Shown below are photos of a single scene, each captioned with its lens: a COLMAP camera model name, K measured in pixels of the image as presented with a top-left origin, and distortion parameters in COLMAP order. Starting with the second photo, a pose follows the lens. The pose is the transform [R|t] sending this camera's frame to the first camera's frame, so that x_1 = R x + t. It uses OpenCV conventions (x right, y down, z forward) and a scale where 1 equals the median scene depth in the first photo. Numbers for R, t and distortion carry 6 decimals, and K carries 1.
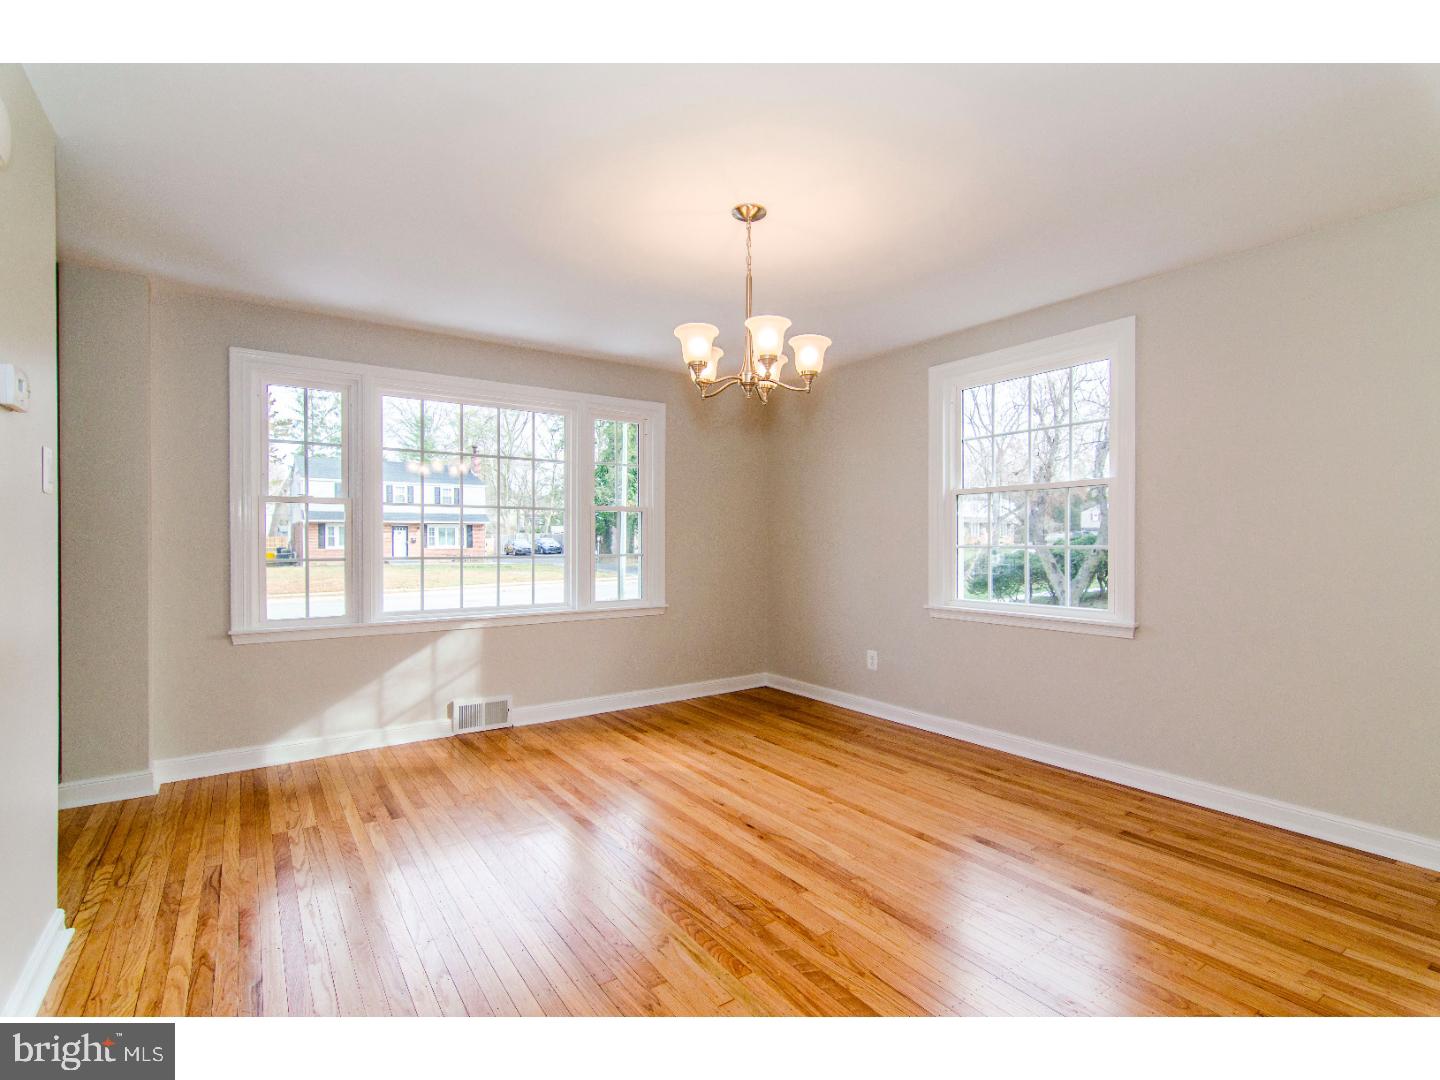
lens RADIAL K [[691.7, 0, 720.5], [0, 691.7, 541.7], [0, 0, 1]] dist [0.000427, 0.002648]
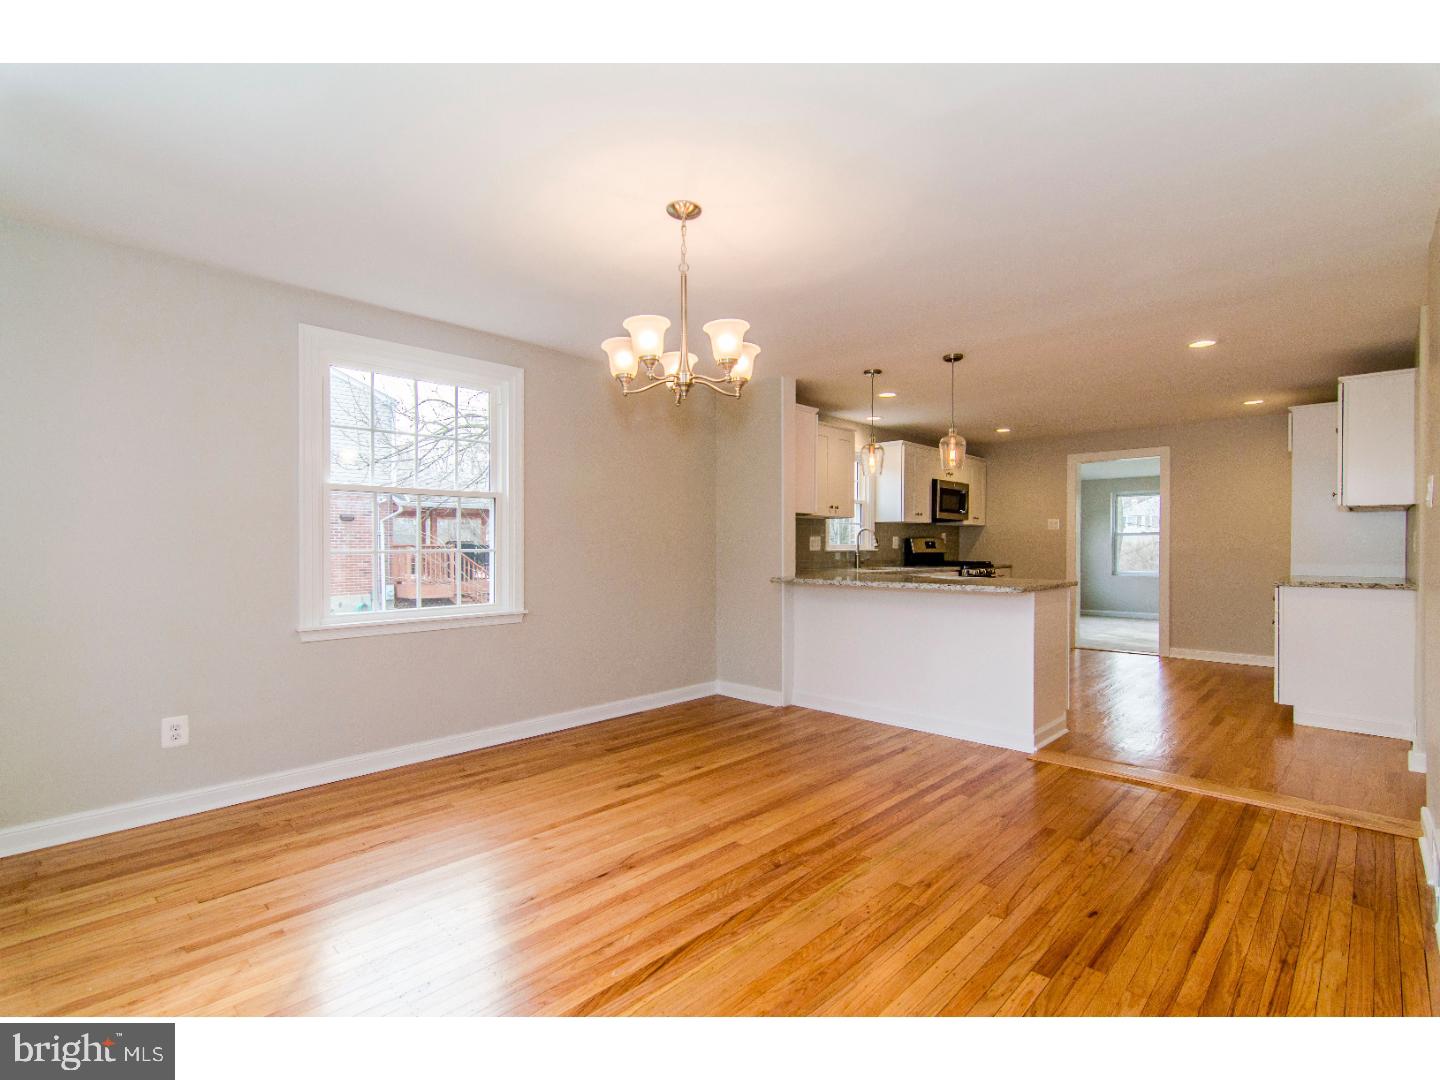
lens RADIAL K [[691.7, 0, 724.0], [0, 691.7, 545.9], [0, 0, 1]] dist [0.000427, 0.002648]
pose [[-0.210582, 0.003094, 0.977571, -1.060227], [0.002726, 0.999993, -0.002578, 0.005411], [-0.977572, 0.002122, -0.210589, 1.317178]]
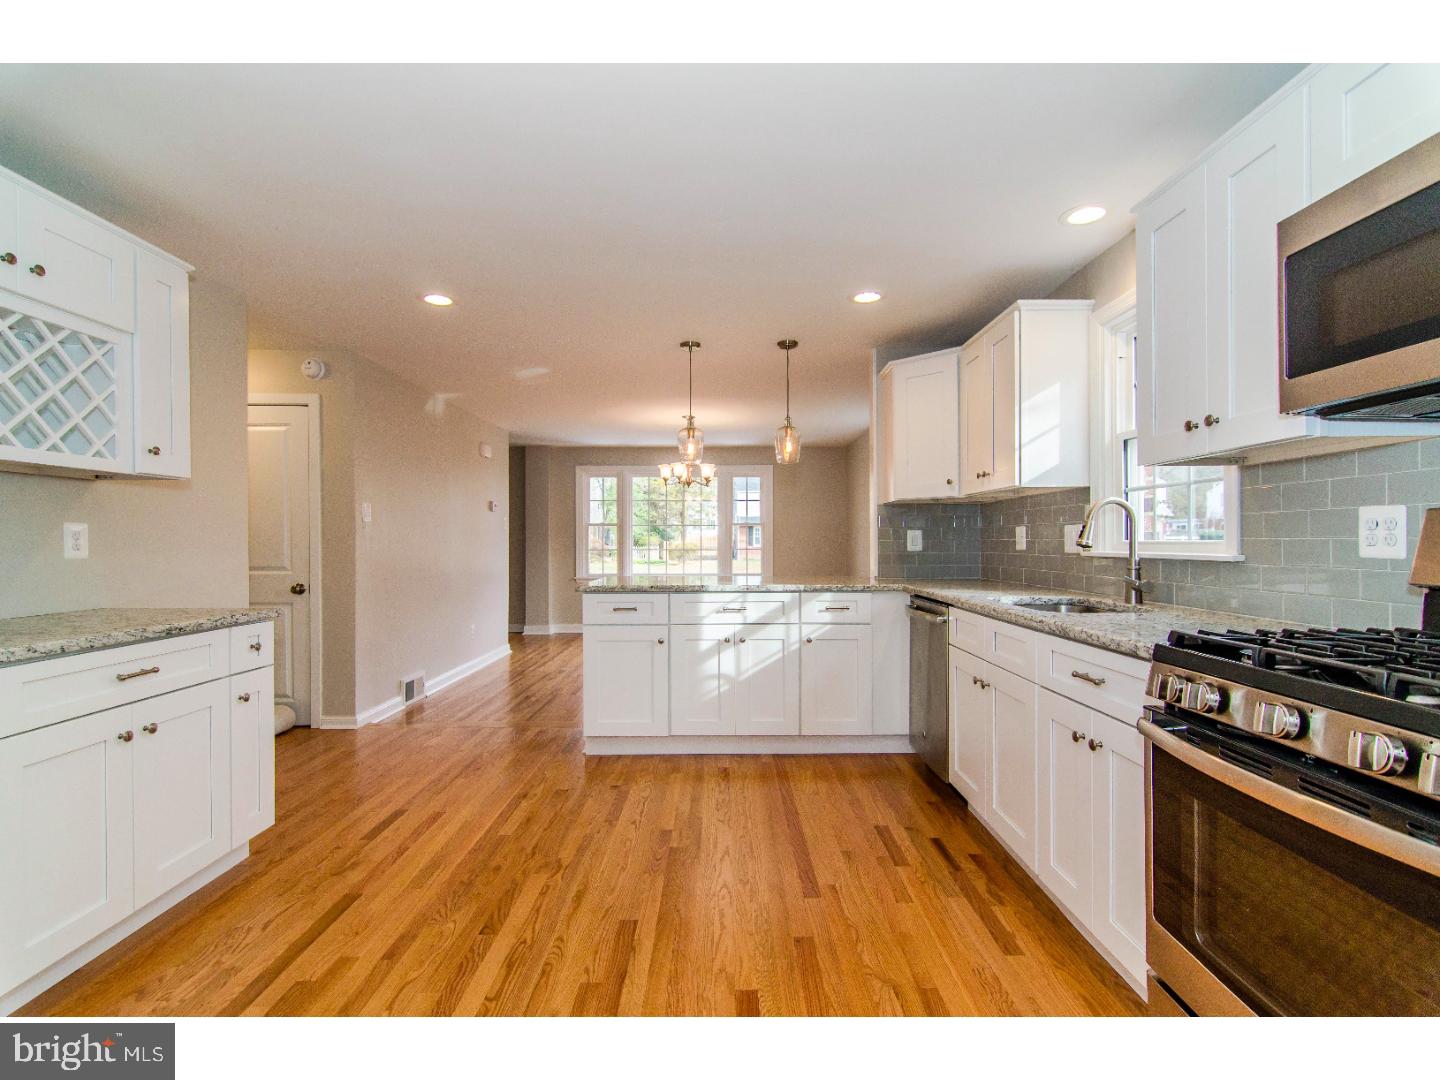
lens RADIAL K [[691.7, 0, 722.0], [0, 691.7, 543.2], [0, 0, 1]] dist [0.000427, 0.002648]
pose [[0.818182, 0.000086, -0.574959, 0.954418], [0.003324, 0.999983, 0.004879, -0.006140], [0.574949, -0.005903, 0.818168, -0.618806]]
